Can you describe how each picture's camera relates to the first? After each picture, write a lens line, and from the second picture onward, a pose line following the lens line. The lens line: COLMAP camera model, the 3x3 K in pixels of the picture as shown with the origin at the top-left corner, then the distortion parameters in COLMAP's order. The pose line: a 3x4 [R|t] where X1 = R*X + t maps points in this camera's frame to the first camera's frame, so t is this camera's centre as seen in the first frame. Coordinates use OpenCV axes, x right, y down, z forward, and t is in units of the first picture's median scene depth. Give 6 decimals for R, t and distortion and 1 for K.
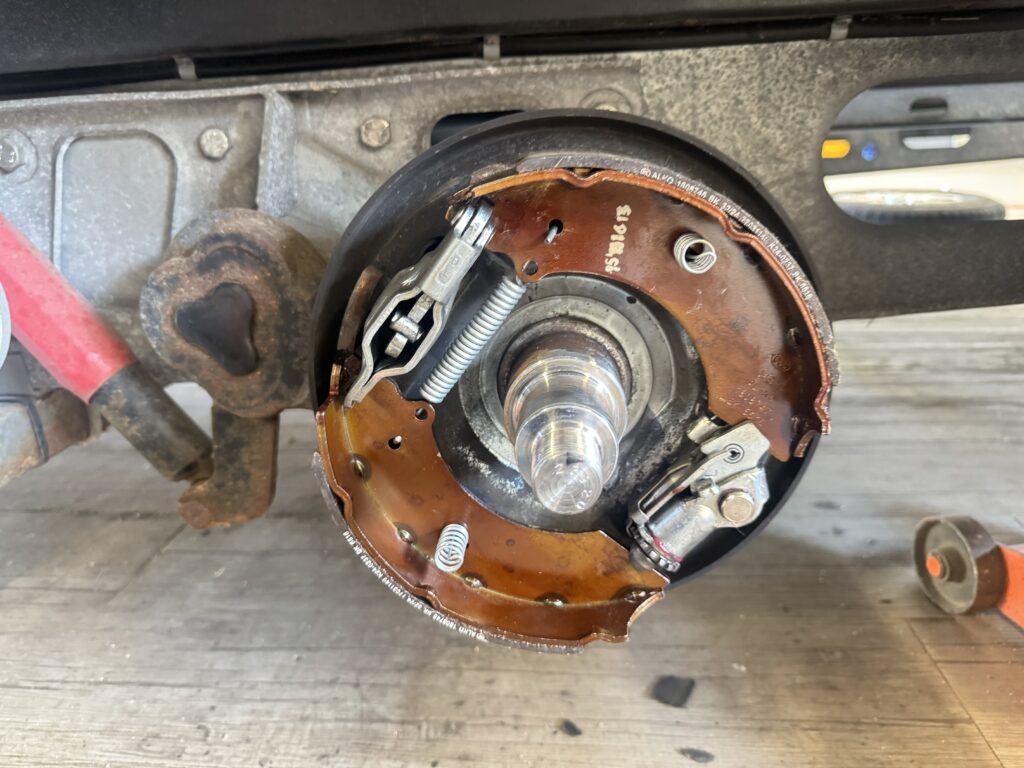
lens RADIAL K [[765.5, 0, 512.0], [0, 765.5, 393.1], [0, 0, 1]] dist [-0.038857, 0.028803]
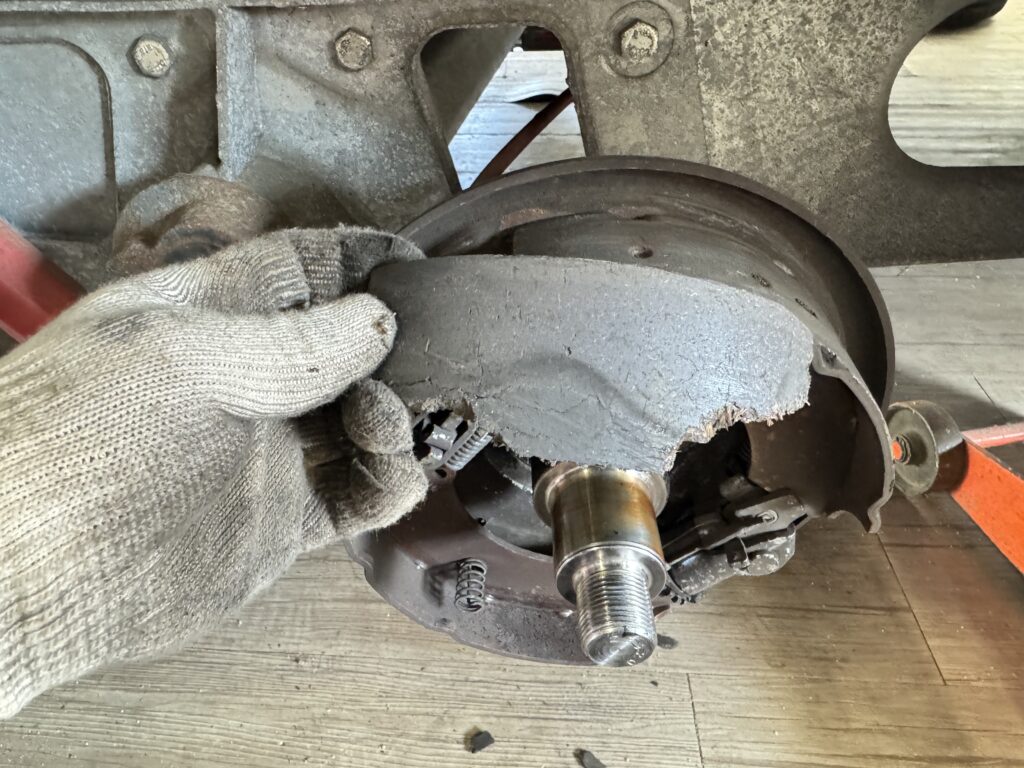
lens RADIAL K [[732.5, 0, 470.1], [0, 732.5, 388.1], [0, 0, 1]] dist [0.002604, -0.004821]
pose [[0.999636, -0.001105, 0.026966, -0.075494], [-0.008492, 0.935530, 0.353146, -0.275446], [-0.025618, -0.353246, 0.935180, 0.138460]]
